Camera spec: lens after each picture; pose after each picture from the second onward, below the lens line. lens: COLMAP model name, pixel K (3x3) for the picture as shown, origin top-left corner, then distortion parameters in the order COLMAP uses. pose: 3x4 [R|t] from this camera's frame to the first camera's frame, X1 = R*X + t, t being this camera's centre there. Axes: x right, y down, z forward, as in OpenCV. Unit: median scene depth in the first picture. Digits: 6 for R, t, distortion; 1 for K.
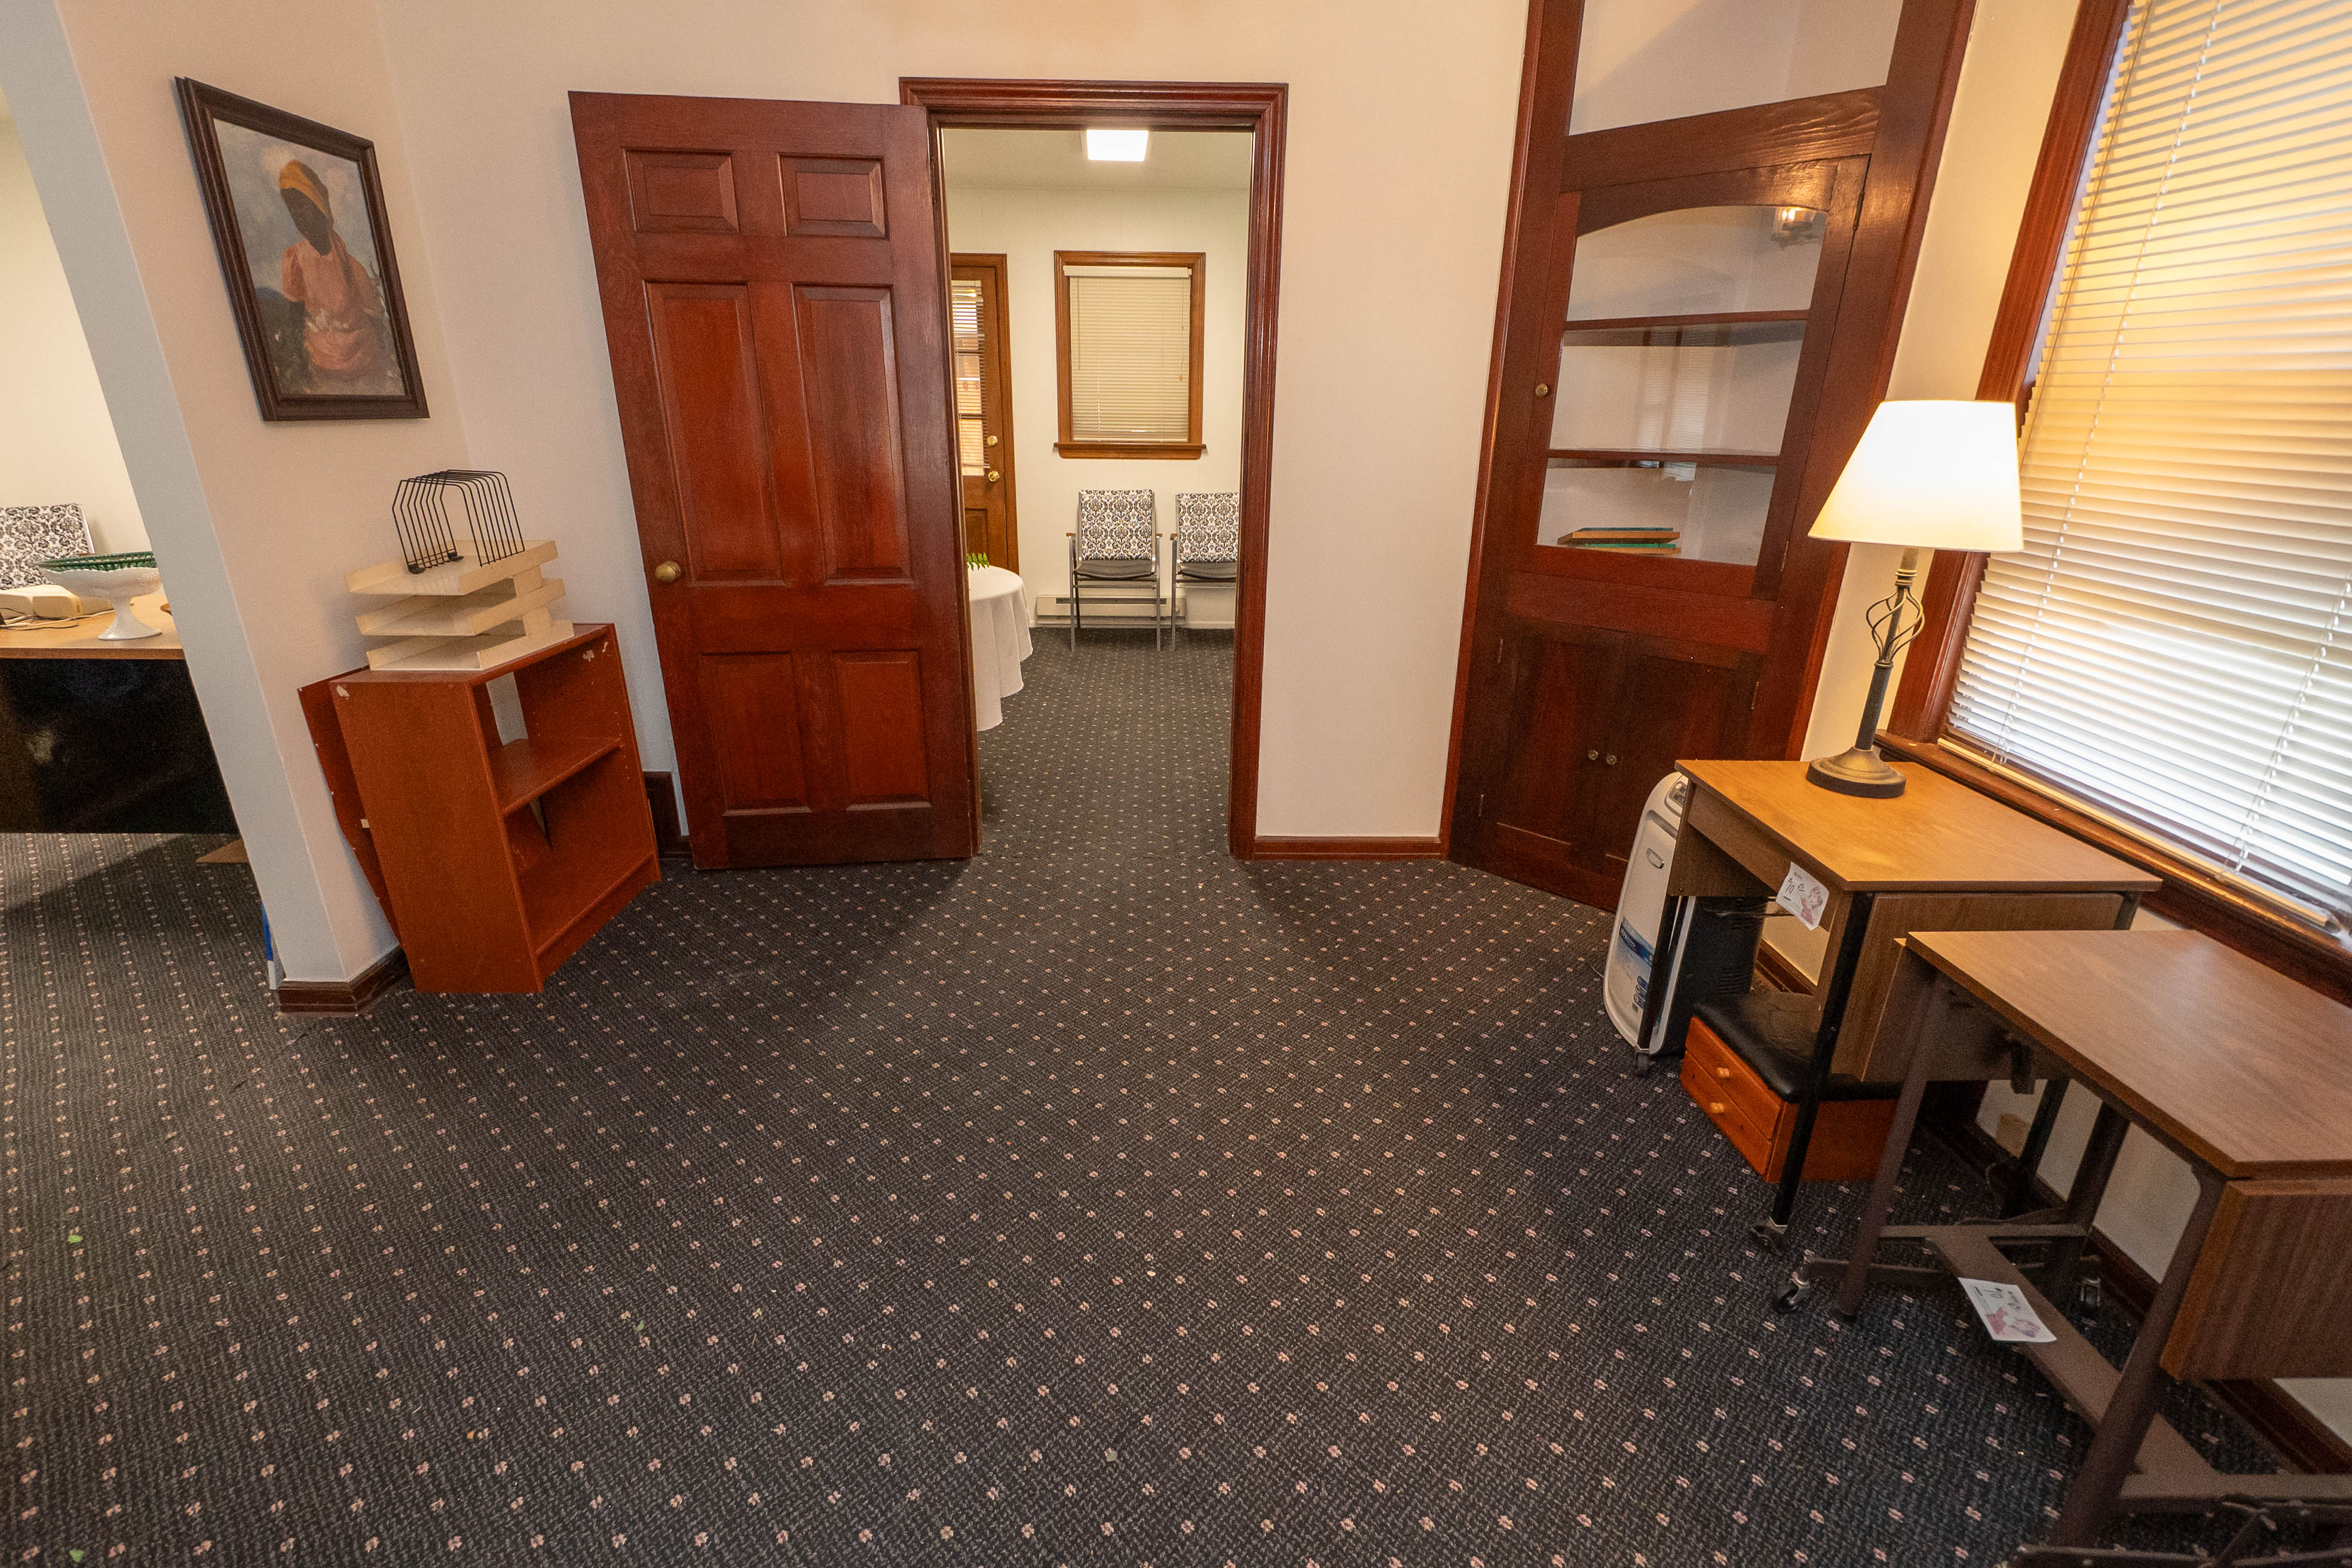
lens RADIAL K [[1037.9, 0, 1176.0], [0, 1037.9, 784.0], [0, 0, 1]] dist [0.012082, -0.011222]
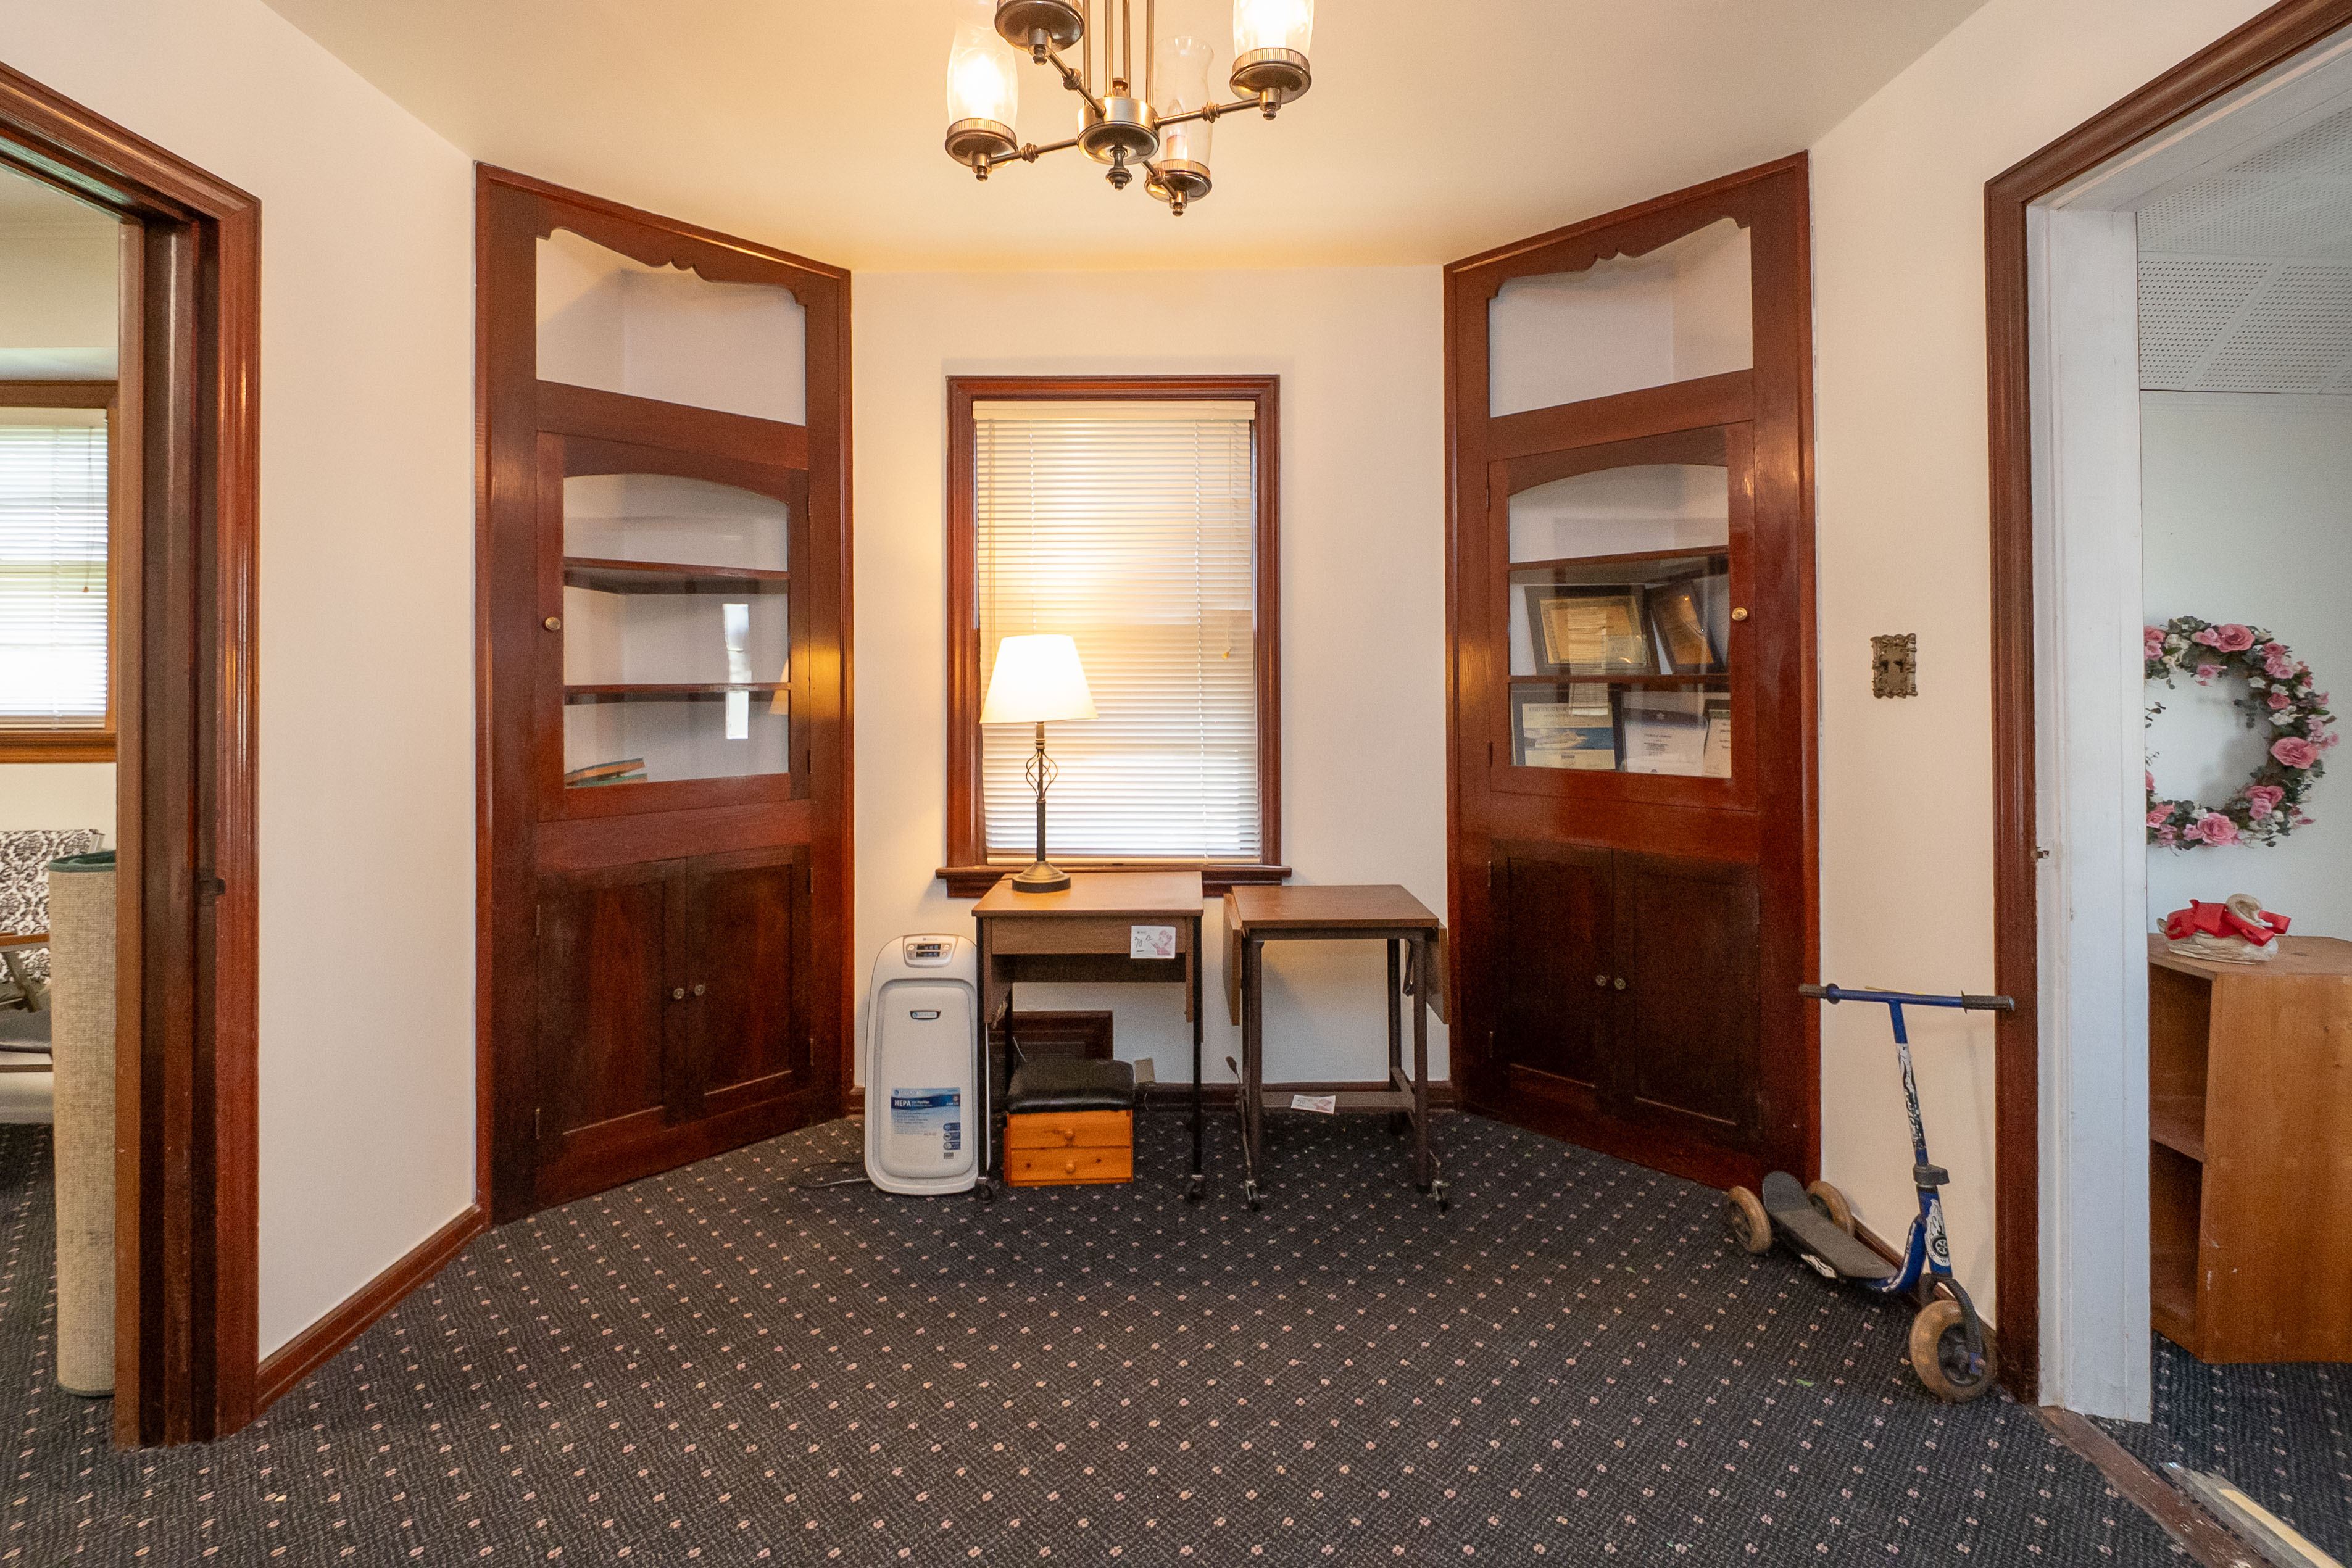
lens RADIAL K [[1028.9, 0, 1169.9], [0, 1028.9, 666.1], [0, 0, 1]] dist [0.010623, -0.000325]
pose [[0.037777, 0.001023, 0.999286, -0.556454], [0.347448, 0.937593, -0.014095, -0.149744], [-0.936938, 0.347732, 0.035064, 0.497031]]
